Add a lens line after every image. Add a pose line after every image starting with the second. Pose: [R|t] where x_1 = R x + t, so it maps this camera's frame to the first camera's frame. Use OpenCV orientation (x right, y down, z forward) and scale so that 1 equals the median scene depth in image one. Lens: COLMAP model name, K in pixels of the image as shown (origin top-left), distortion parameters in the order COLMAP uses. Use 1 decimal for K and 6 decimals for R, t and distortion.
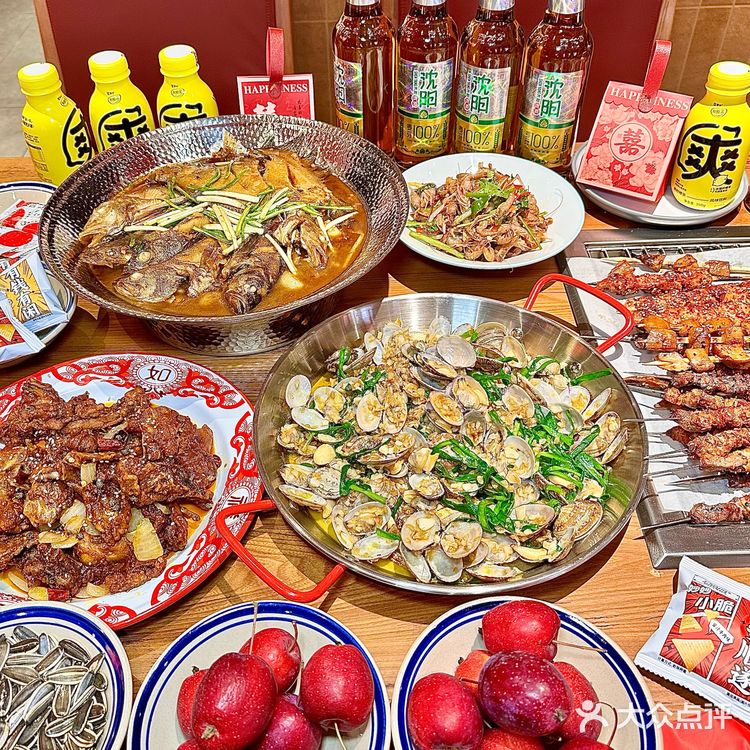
lens RADIAL K [[763.0, 0, 375.0], [0, 763.0, 375.0], [0, 0, 1]] dist [0.054742, -0.012138]
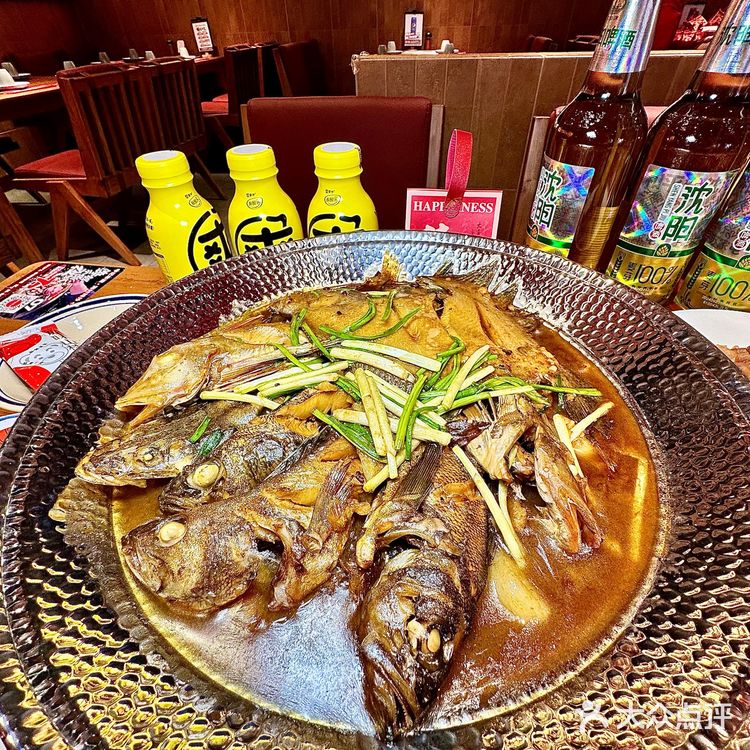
lens RADIAL K [[379.8, 0, 375.0], [0, 379.8, 375.0], [0, 0, 1]] dist [-0.000596, -0.000195]
pose [[0.983168, 0.119755, -0.137985, -0.163095], [-0.126152, 0.991261, -0.038558, -0.211501], [0.132162, 0.055316, 0.989683, 0.743843]]
